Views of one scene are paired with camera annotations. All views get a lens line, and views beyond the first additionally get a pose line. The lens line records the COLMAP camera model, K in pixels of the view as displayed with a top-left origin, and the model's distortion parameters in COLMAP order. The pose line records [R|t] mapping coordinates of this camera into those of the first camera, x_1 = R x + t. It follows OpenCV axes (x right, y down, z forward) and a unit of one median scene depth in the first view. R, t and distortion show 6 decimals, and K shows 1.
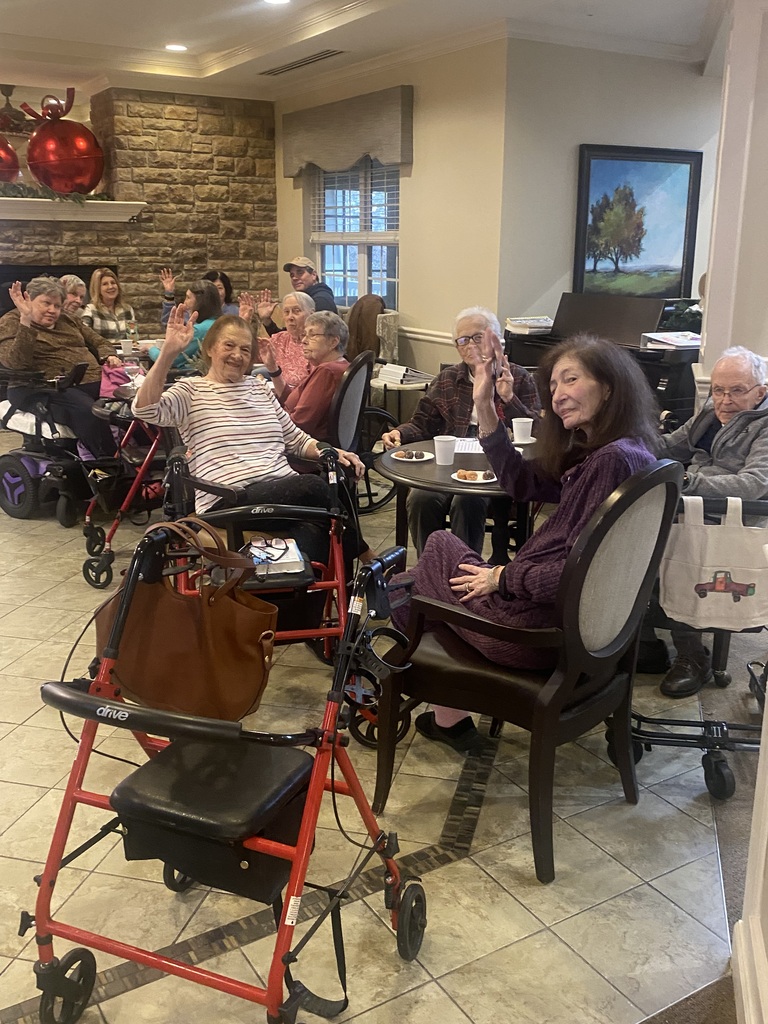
lens RADIAL K [[963.0, 0, 401.3], [0, 963.0, 499.8], [0, 0, 1]] dist [0.105294, -0.297751]
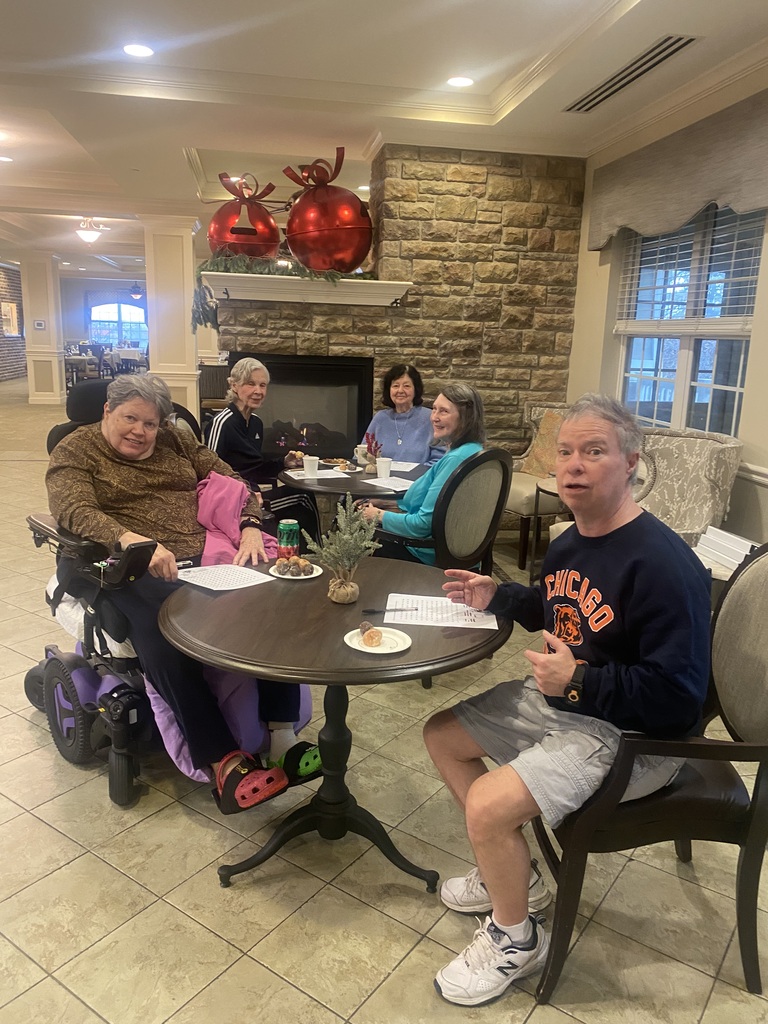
lens RADIAL K [[800.8, 0, 384.0], [0, 800.8, 512.0], [0, 0, 1]] dist [0.124907, -0.355483]
pose [[0.930781, 0.097620, -0.352301, -0.024371], [-0.114172, 0.993109, -0.026460, -0.089577], [0.347291, 0.064851, 0.935512, 0.355442]]
